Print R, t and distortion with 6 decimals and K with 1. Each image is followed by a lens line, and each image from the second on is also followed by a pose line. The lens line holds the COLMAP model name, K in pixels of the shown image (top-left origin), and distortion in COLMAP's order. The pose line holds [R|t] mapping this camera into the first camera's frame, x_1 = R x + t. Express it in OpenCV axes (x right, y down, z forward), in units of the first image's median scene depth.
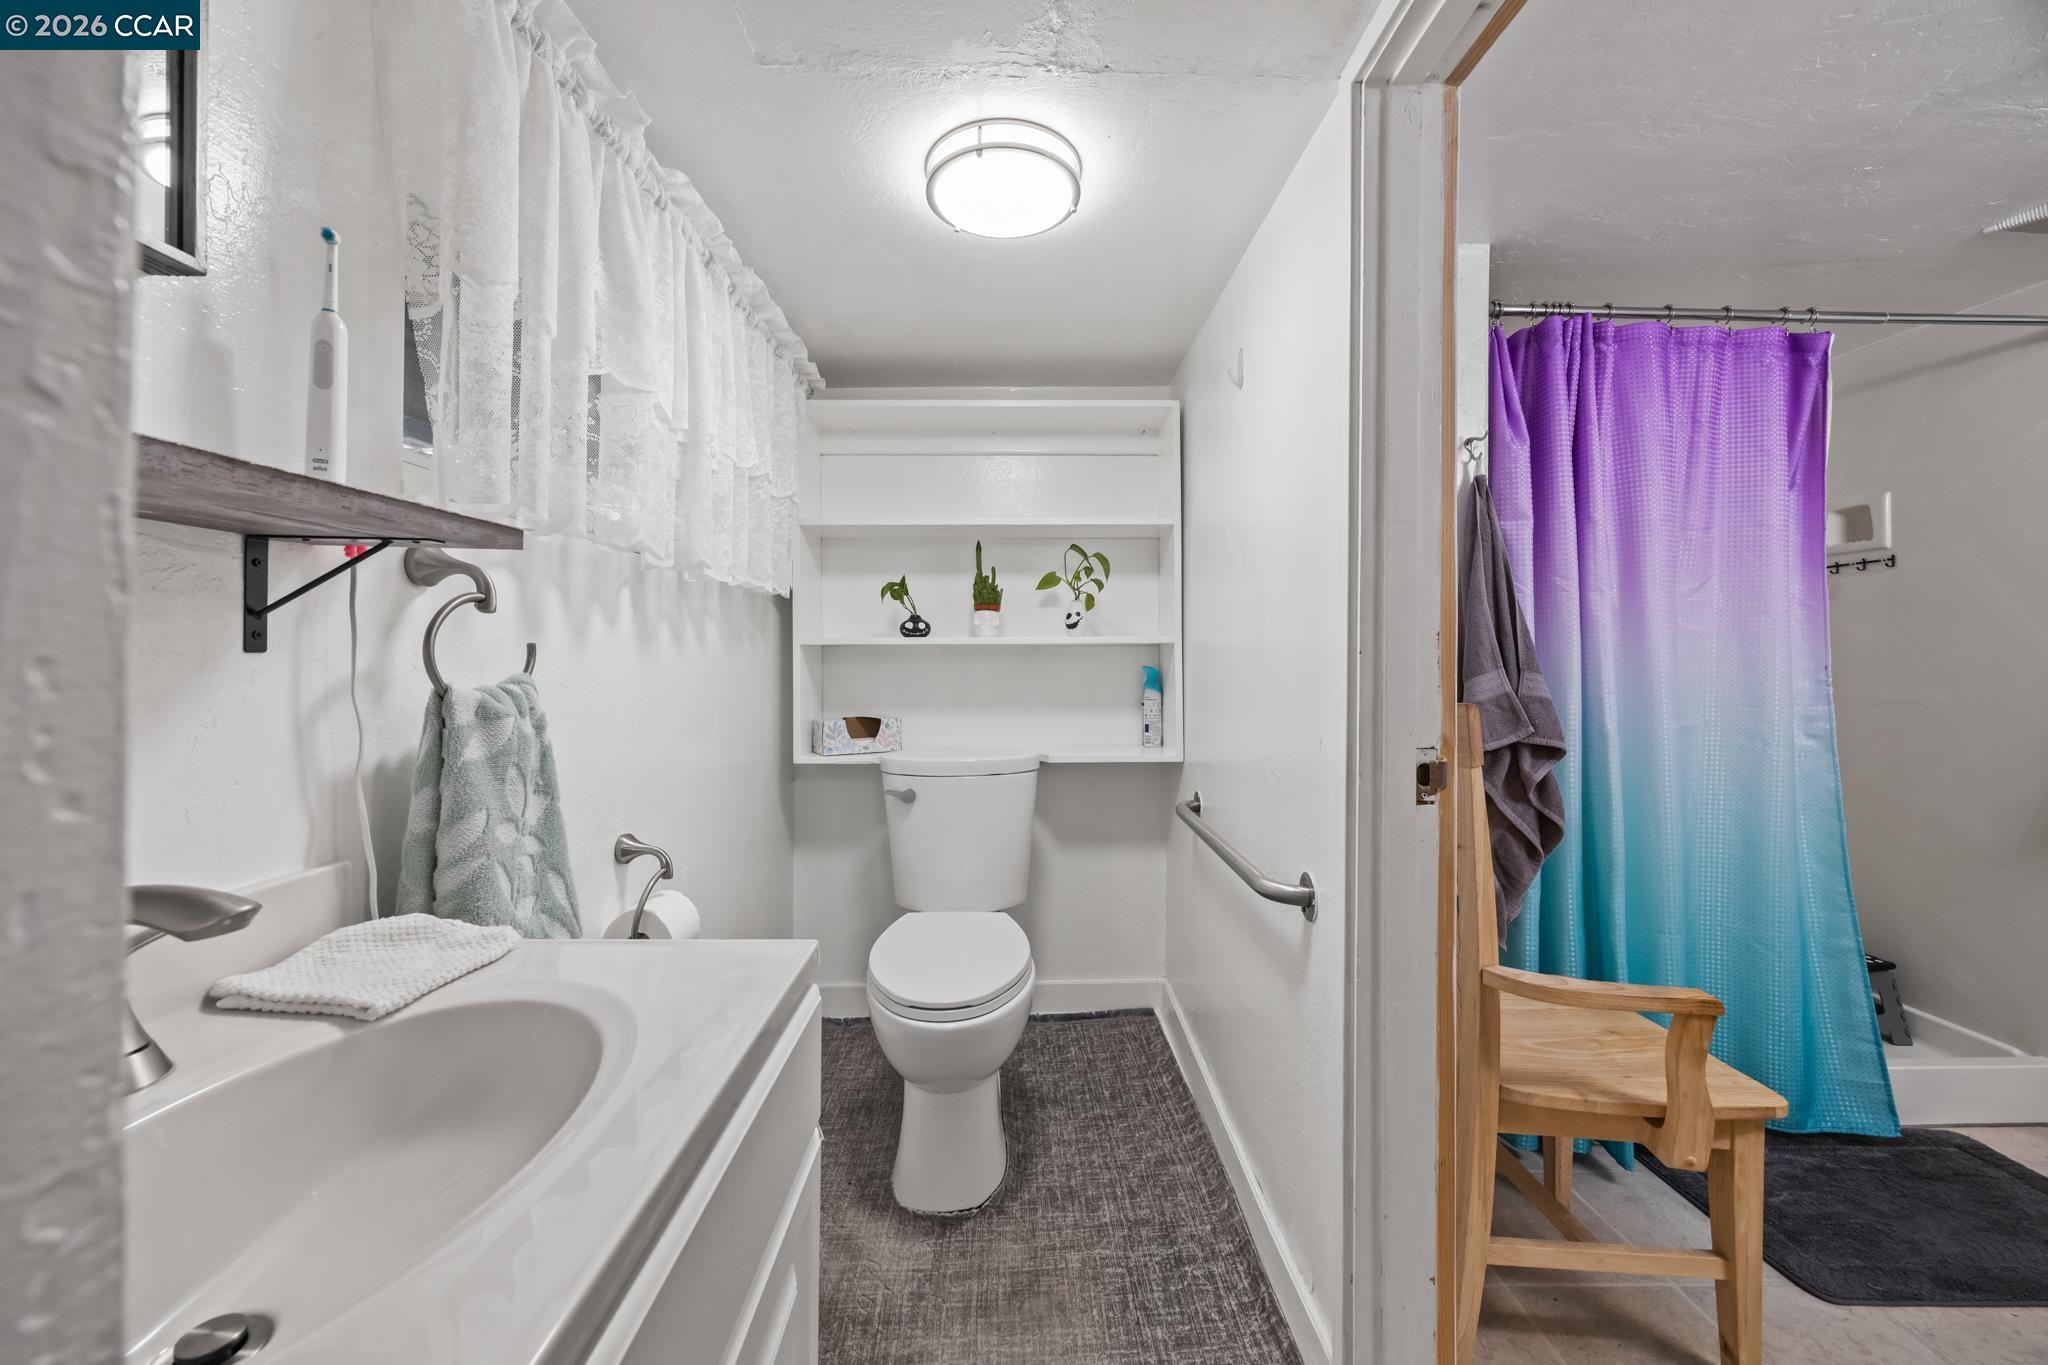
lens RADIAL K [[783.5, 0, 1019.7], [0, 783.5, 673.7], [0, 0, 1]] dist [-0.000473, 0.000017]
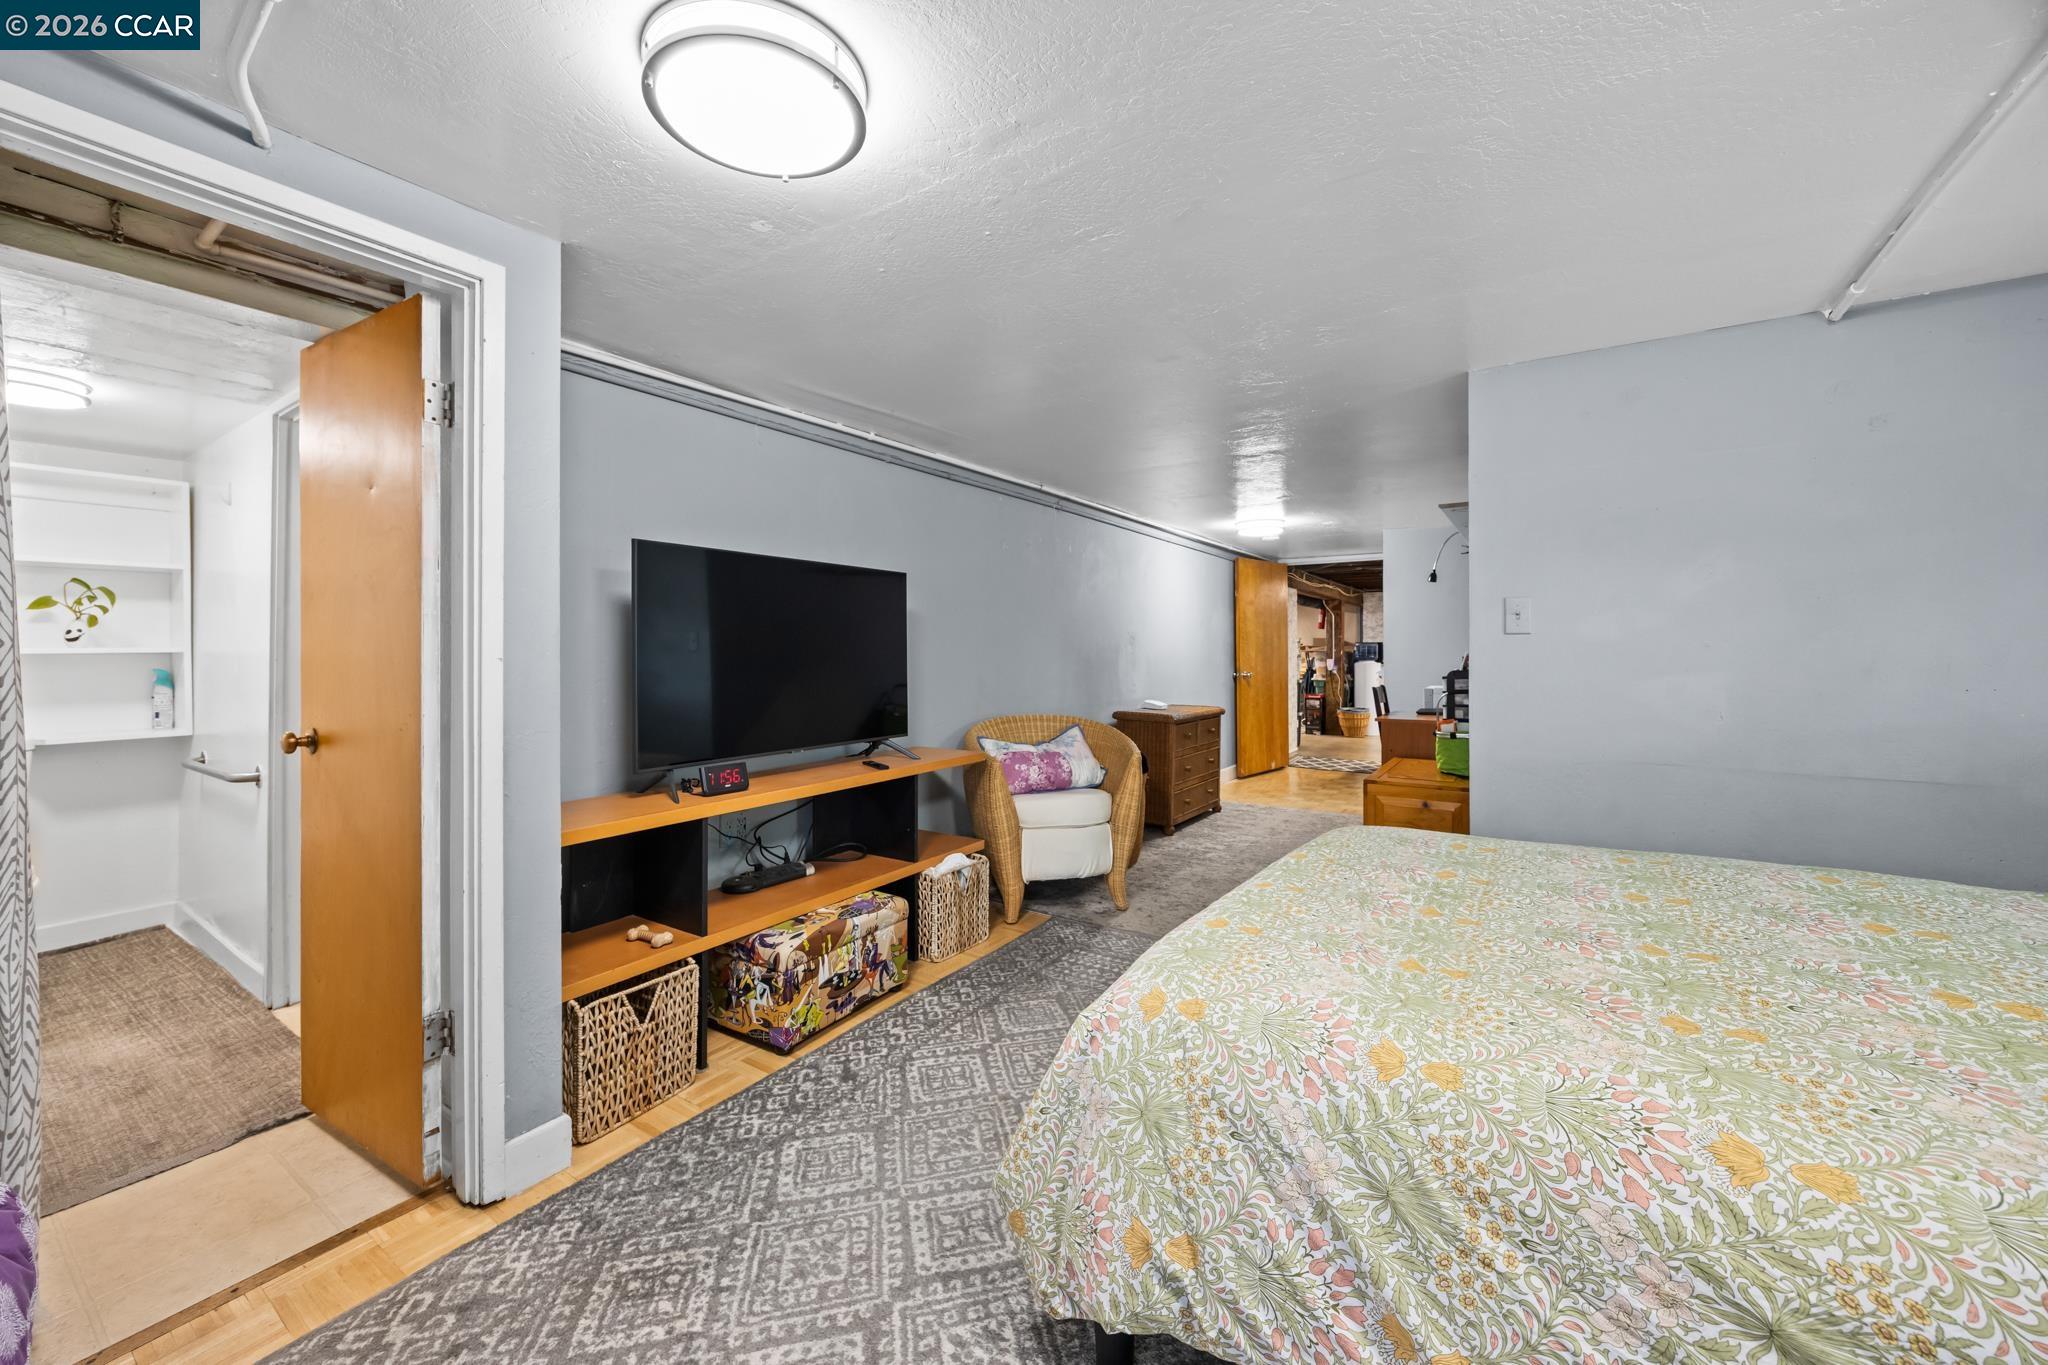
lens RADIAL K [[783.5, 0, 1011.0], [0, 783.5, 656.5], [0, 0, 1]] dist [-0.000473, 0.000017]
pose [[0.568616, 0.000658, 0.822603, -0.117628], [0.019299, 0.999714, -0.014140, 0.016807], [-0.822377, 0.023915, 0.568441, -1.035442]]
